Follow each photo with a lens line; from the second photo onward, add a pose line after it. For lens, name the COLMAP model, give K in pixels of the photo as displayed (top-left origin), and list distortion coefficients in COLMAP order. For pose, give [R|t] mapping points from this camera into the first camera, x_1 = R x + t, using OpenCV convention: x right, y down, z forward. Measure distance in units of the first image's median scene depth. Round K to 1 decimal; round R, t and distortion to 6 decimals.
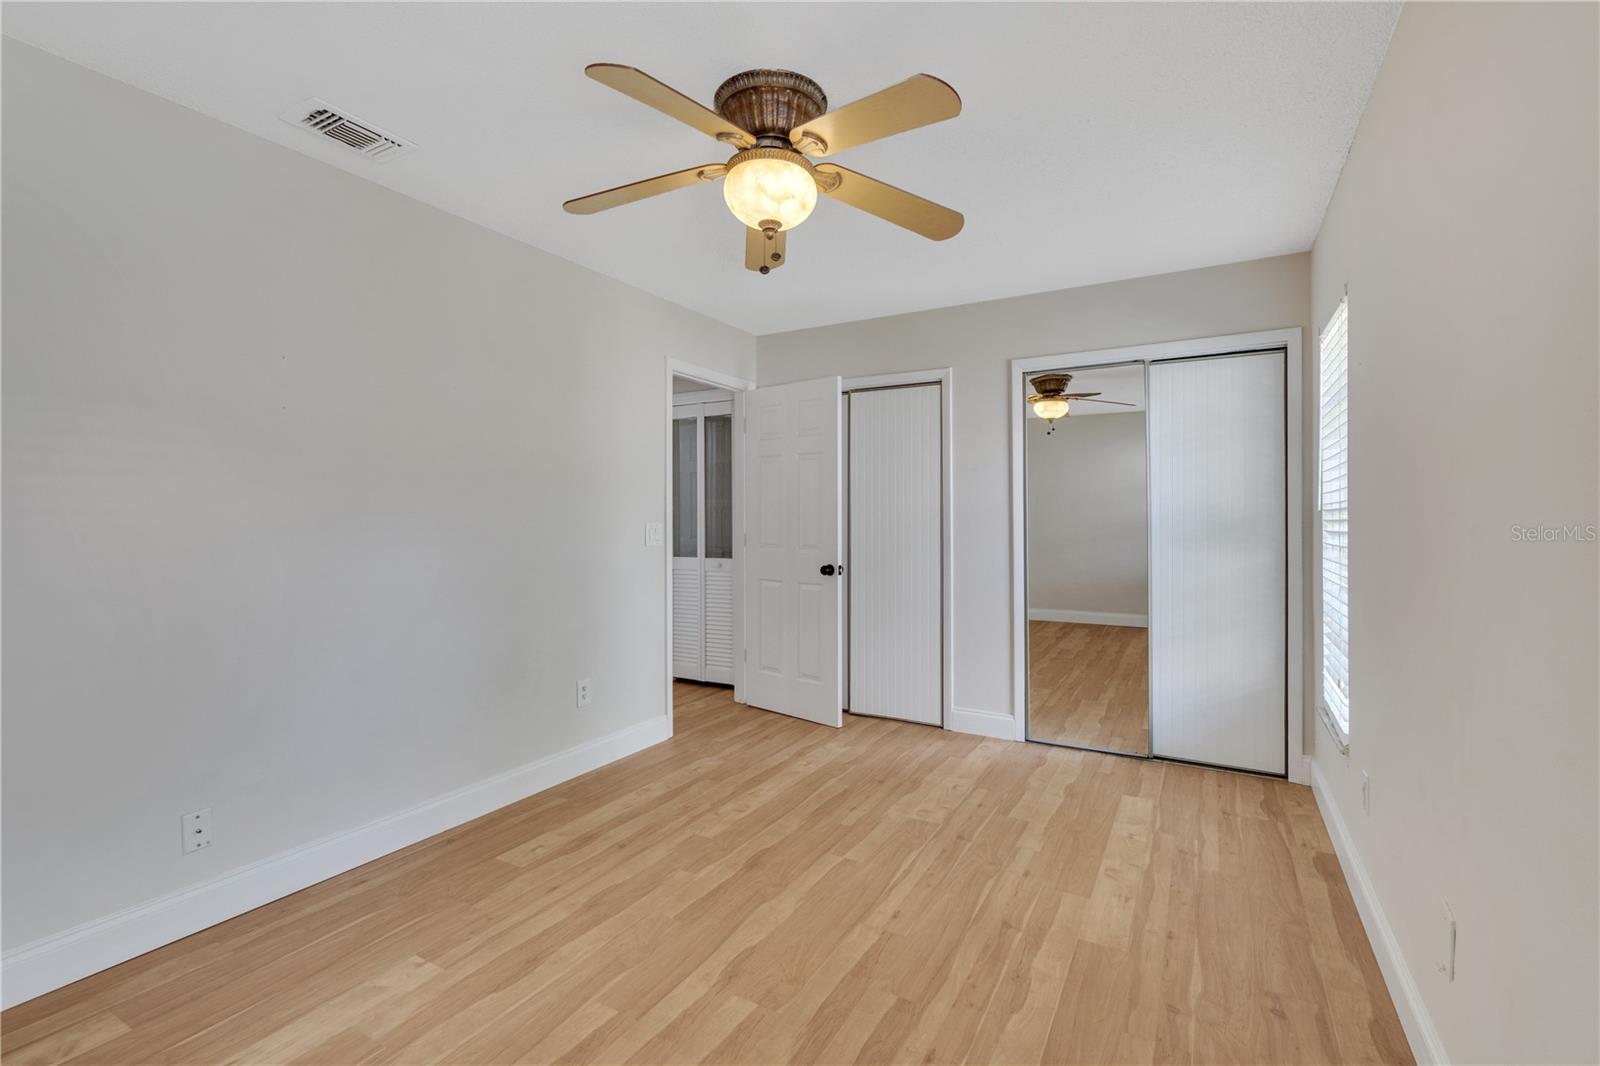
lens RADIAL K [[696.0, 0, 800.6], [0, 696.0, 526.7], [0, 0, 1]] dist [0.002723, 0.000077]
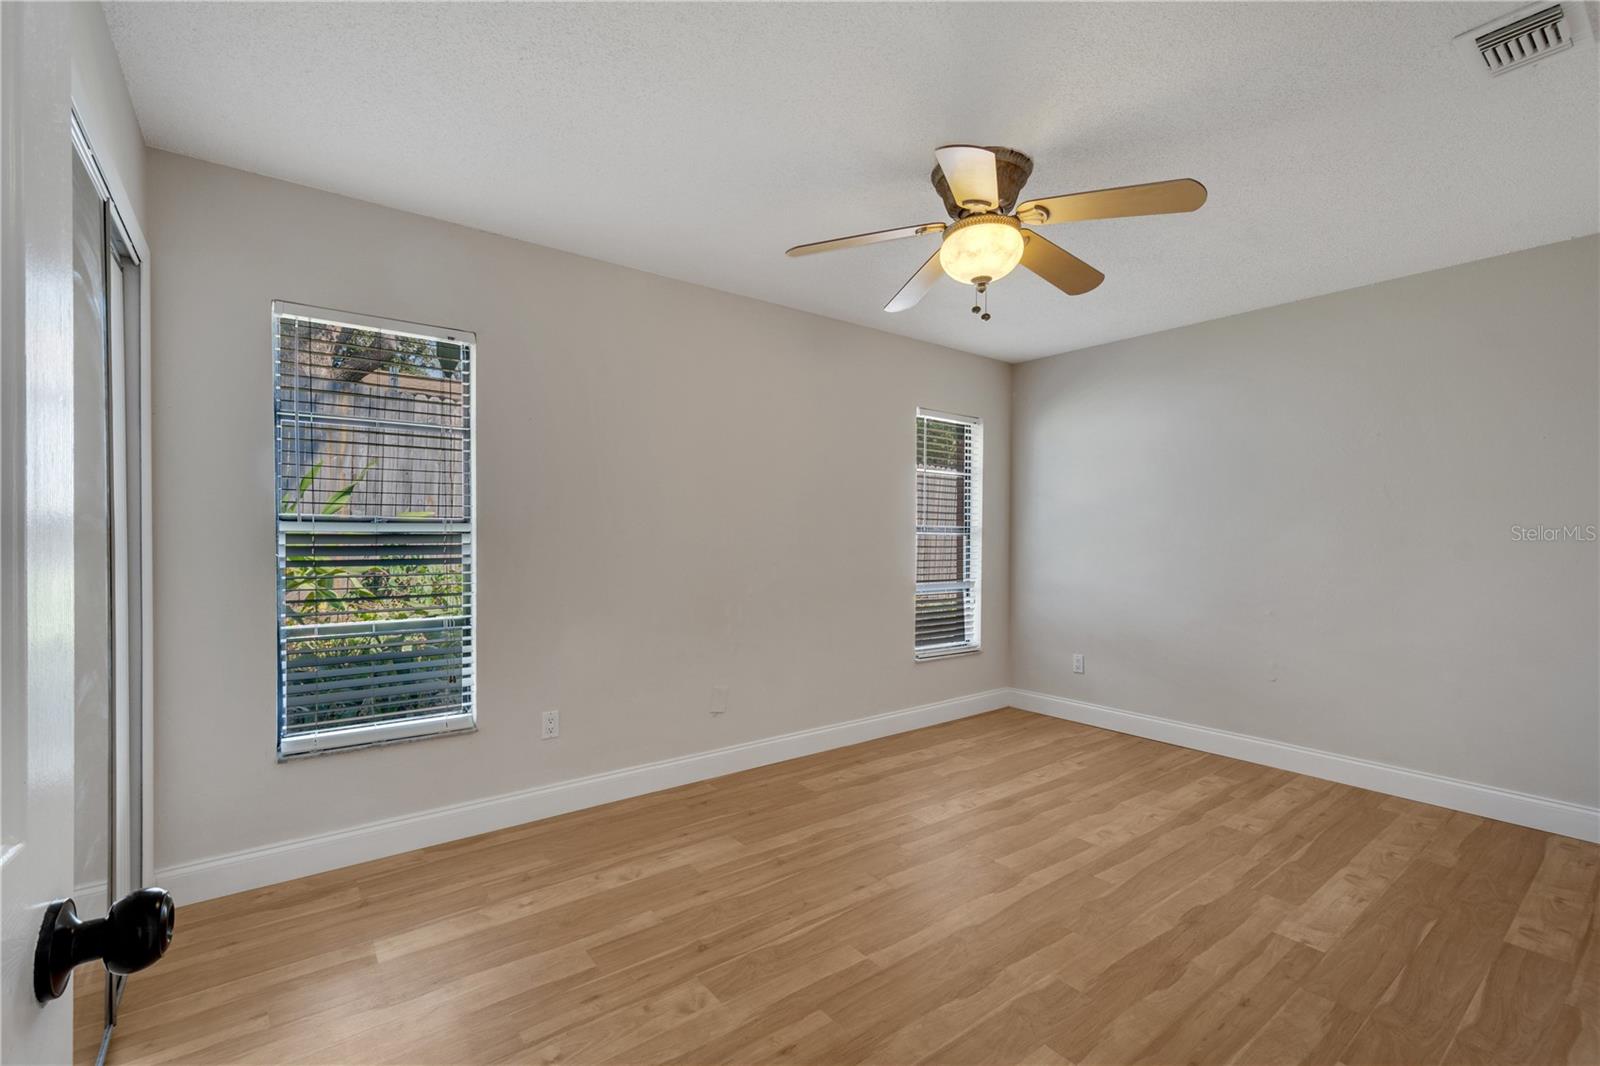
lens RADIAL K [[696.0, 0, 802.9], [0, 696.0, 534.0], [0, 0, 1]] dist [0.002723, 0.000077]
pose [[-0.922917, -0.004294, 0.384974, -0.184656], [0.000375, 0.999927, 0.012050, -0.024006], [-0.384998, 0.011265, -0.922849, 1.827073]]
